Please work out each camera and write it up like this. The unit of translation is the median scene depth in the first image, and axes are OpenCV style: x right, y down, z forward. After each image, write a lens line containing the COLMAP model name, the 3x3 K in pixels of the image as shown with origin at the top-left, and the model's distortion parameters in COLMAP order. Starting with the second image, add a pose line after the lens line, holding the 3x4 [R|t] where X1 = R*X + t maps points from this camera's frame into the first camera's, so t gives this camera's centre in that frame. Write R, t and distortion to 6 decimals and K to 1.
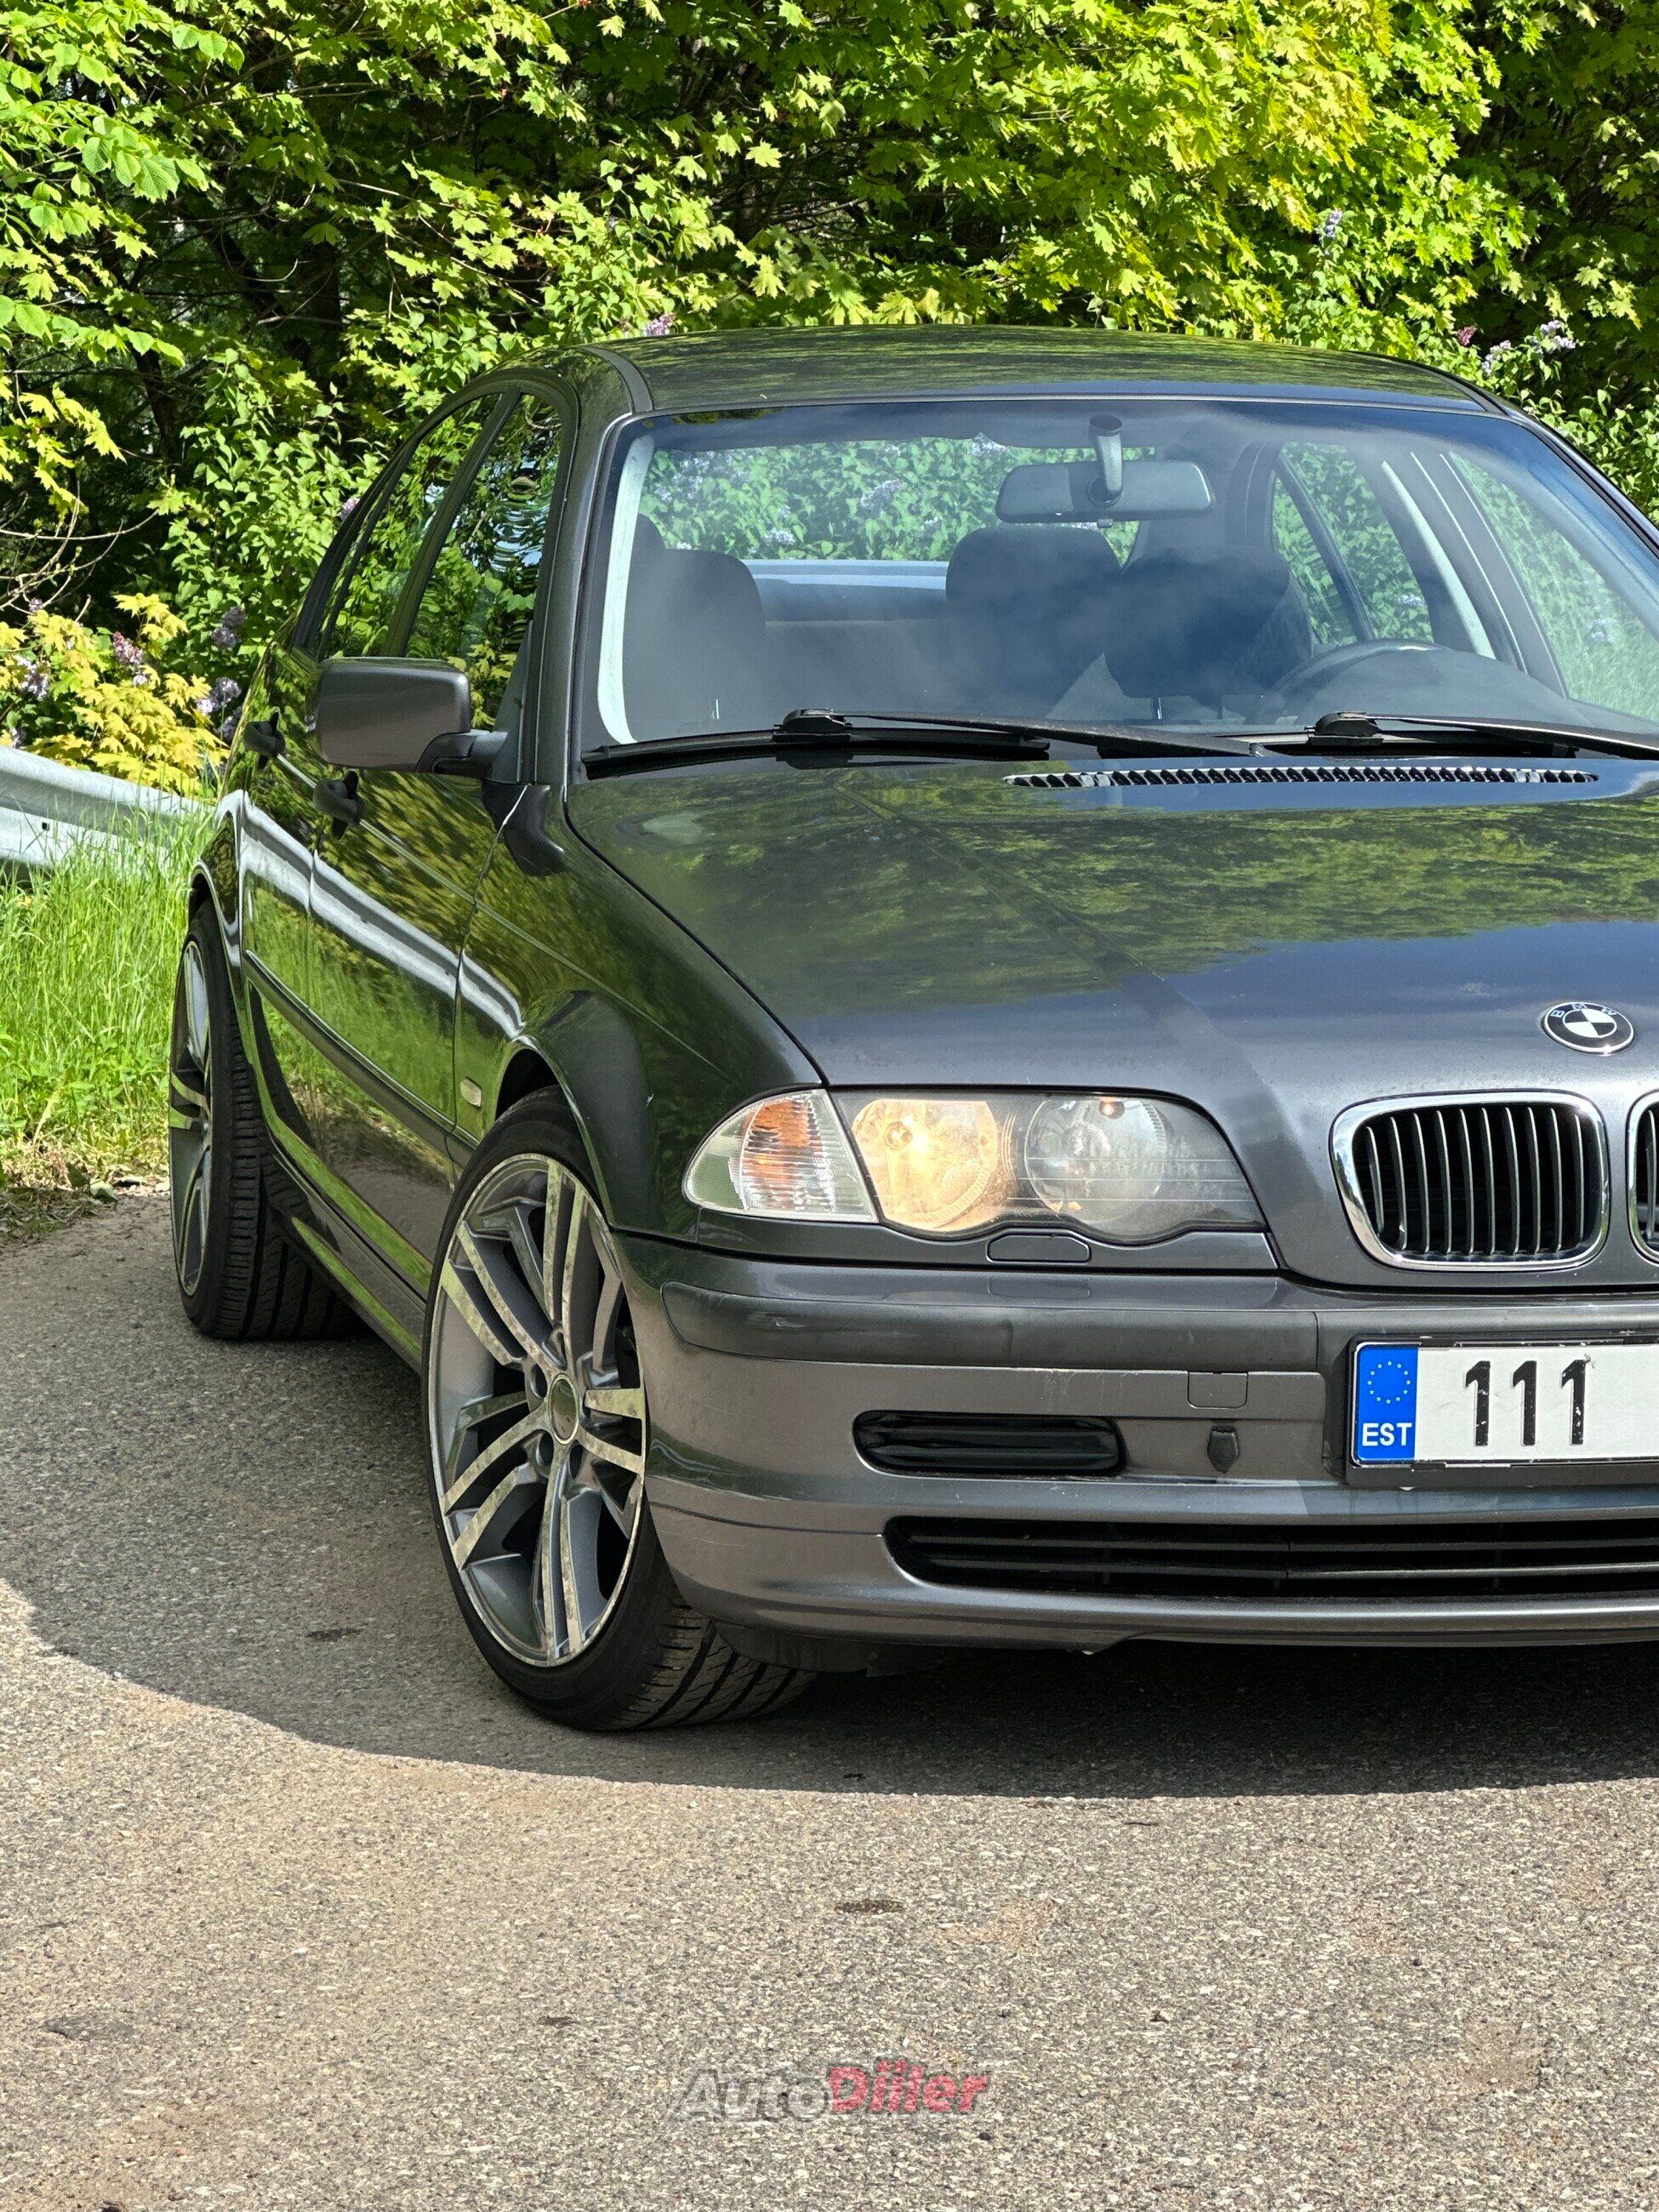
lens RADIAL K [[6333.3, 0, 835.3], [0, 6333.3, 1094.7], [0, 0, 1]] dist [0.153266, 0.000000]
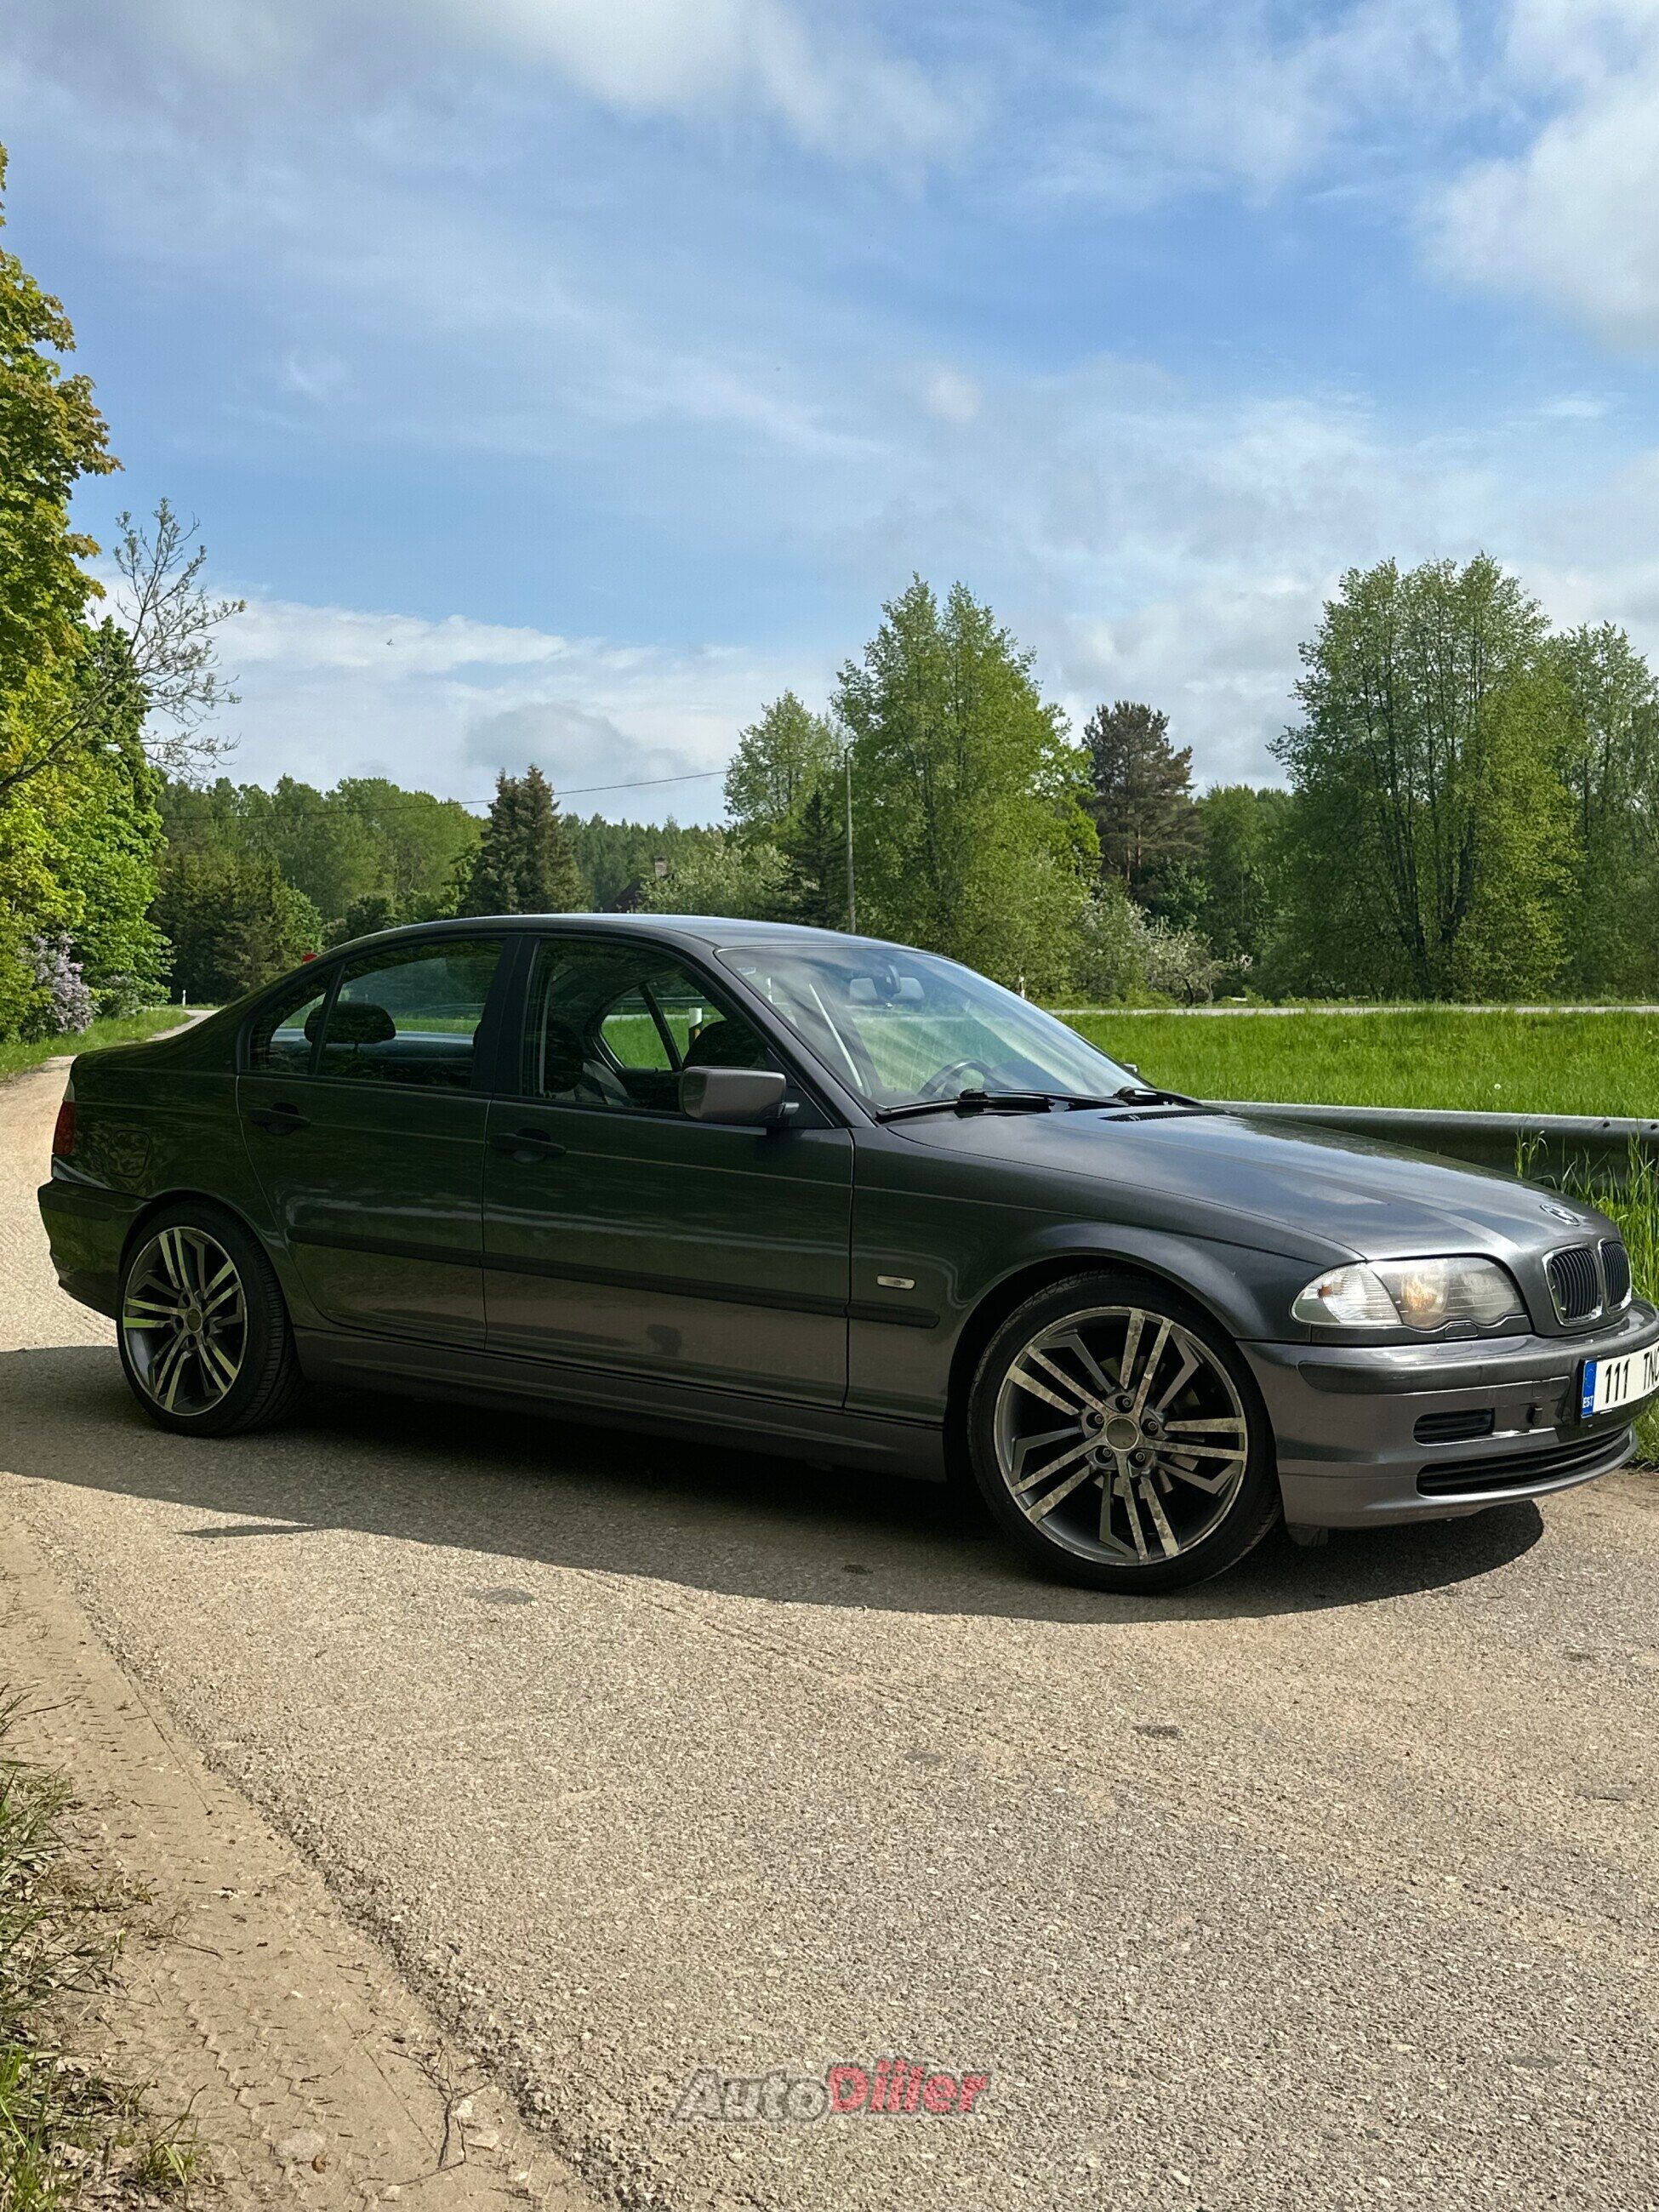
lens RADIAL K [[2269.2, 0, 828.9], [0, 2269.2, 1098.6], [0, 0, 1]] dist [0.154968, 0.000000]
pose [[0.749593, -0.017961, 0.661656, -0.581563], [0.061988, 0.997143, -0.043158, -0.030230], [-0.658990, 0.073366, 0.748565, 0.509501]]
